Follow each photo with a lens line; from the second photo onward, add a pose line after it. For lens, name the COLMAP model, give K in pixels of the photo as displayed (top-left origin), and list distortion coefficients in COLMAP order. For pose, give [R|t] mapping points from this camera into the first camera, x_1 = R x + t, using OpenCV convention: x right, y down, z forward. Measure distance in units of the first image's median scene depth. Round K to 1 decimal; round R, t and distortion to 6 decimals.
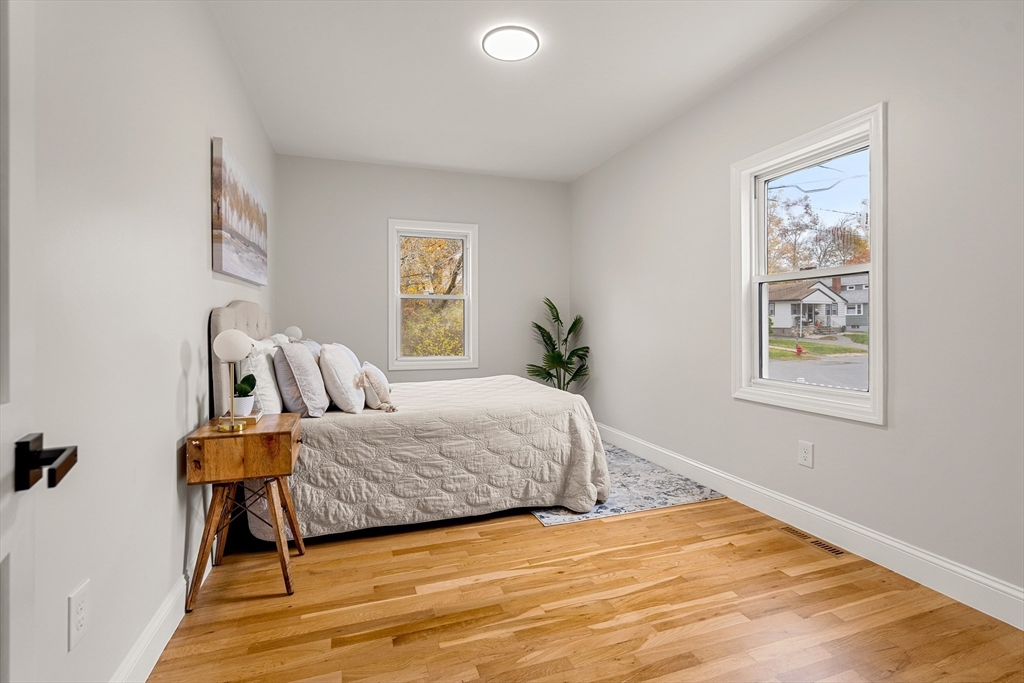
lens RADIAL K [[469.4, 0, 504.7], [0, 469.4, 323.1], [0, 0, 1]] dist [-0.005014, 0.001735]
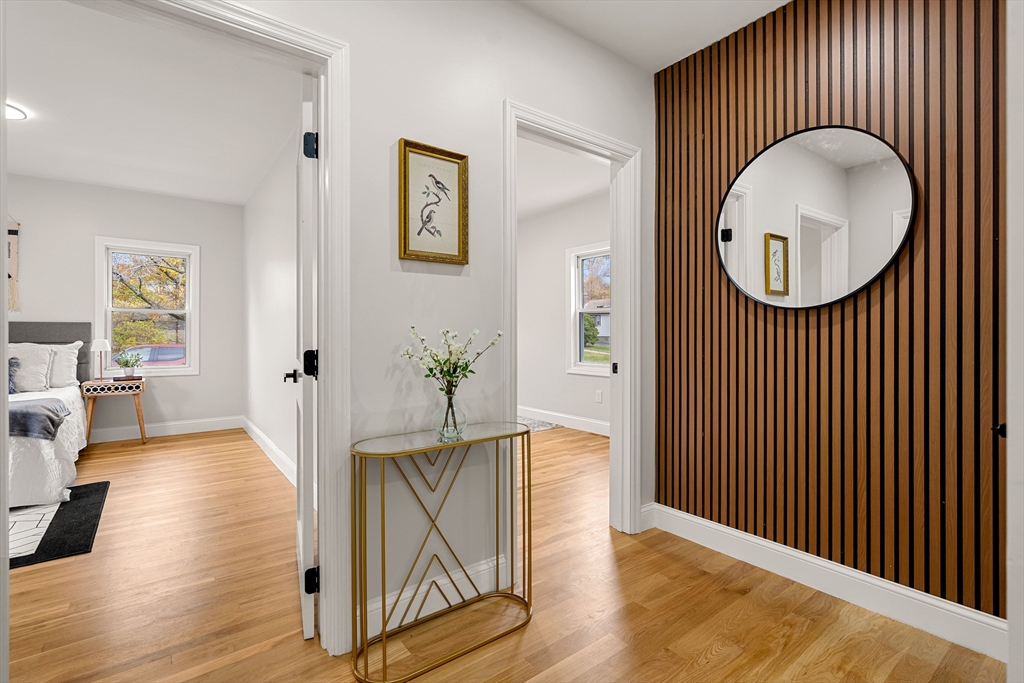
lens RADIAL K [[469.4, 0, 507.2], [0, 469.4, 337.0], [0, 0, 1]] dist [-0.005014, 0.001735]
pose [[0.949738, -0.003877, 0.313022, -0.402356], [0.001137, 0.999959, 0.008934, -0.002754], [-0.313044, -0.008129, 0.949704, -0.870815]]
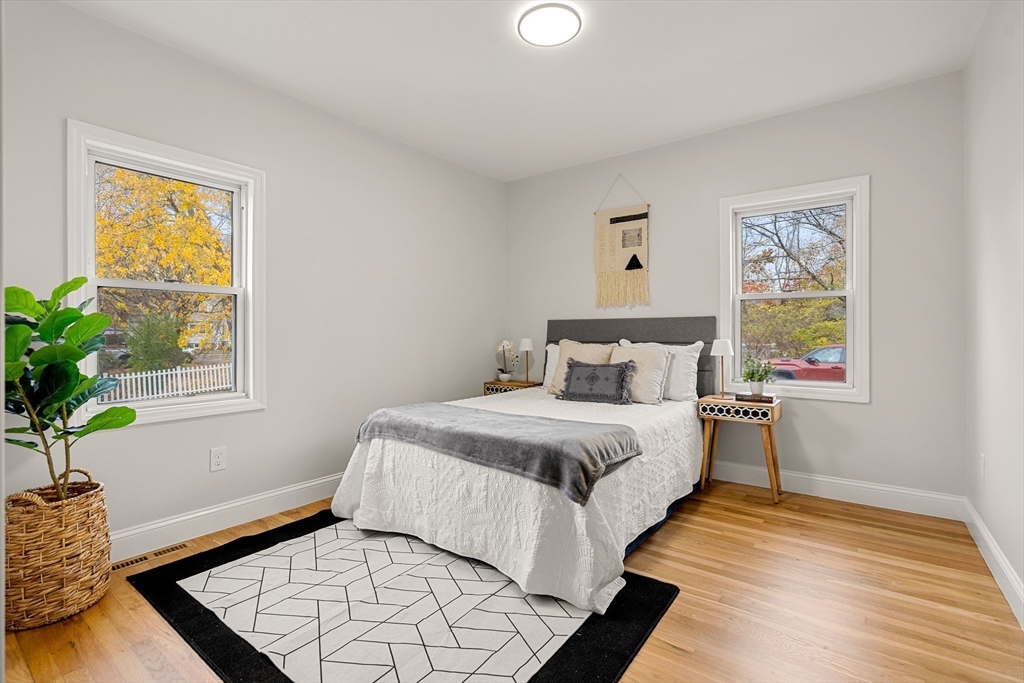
lens RADIAL K [[469.4, 0, 505.7], [0, 469.4, 331.4], [0, 0, 1]] dist [-0.005014, 0.001735]
pose [[0.564014, -0.008039, -0.825726, -0.607216], [0.005619, 0.999967, -0.005898, 0.003375], [0.825746, -0.001313, 0.564041, 0.177442]]
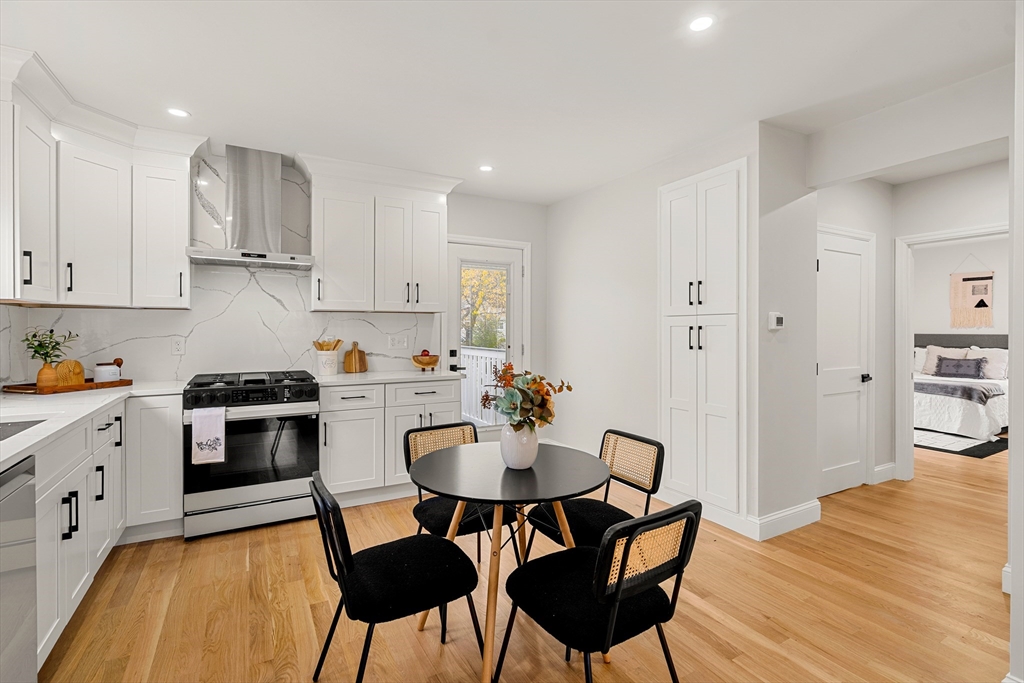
lens RADIAL K [[469.4, 0, 505.8], [0, 469.4, 332.3], [0, 0, 1]] dist [-0.005014, 0.001735]
pose [[0.176976, 0.004387, -0.984205, 0.658958], [0.005224, 0.999972, 0.005397, -0.093238], [0.984201, -0.006097, 0.176948, -1.986577]]
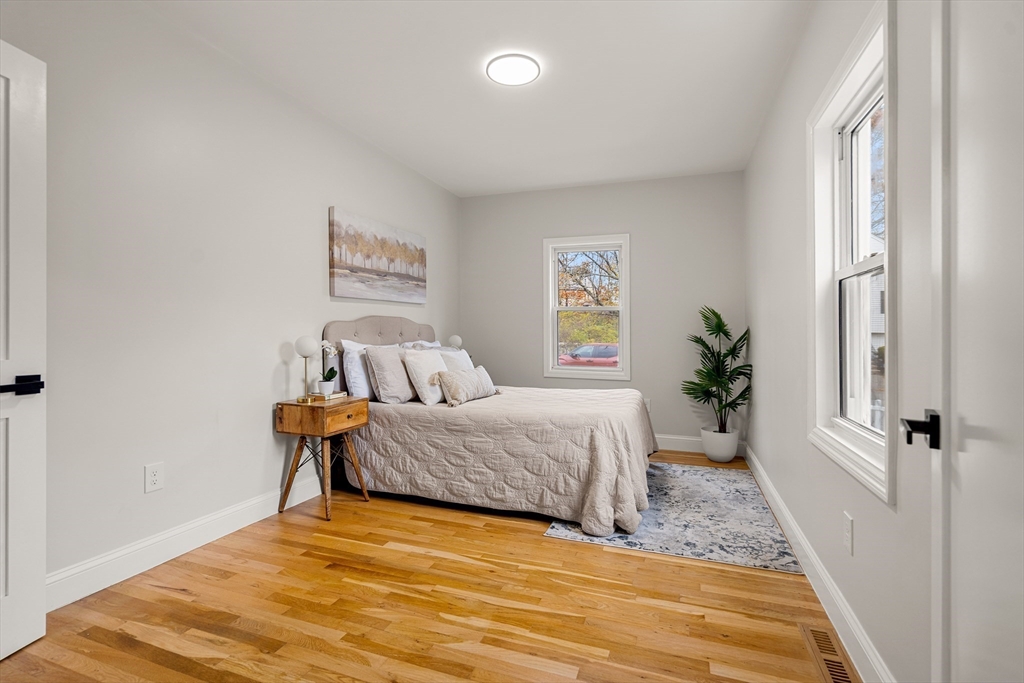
lens RADIAL K [[469.4, 0, 518.7], [0, 469.4, 335.4], [0, 0, 1]] dist [-0.005014, 0.001735]
pose [[0.785637, 0.011715, -0.618577, 0.713682], [-0.010695, 0.999928, 0.005353, -0.001835], [0.618595, 0.002410, 0.785706, 0.186772]]
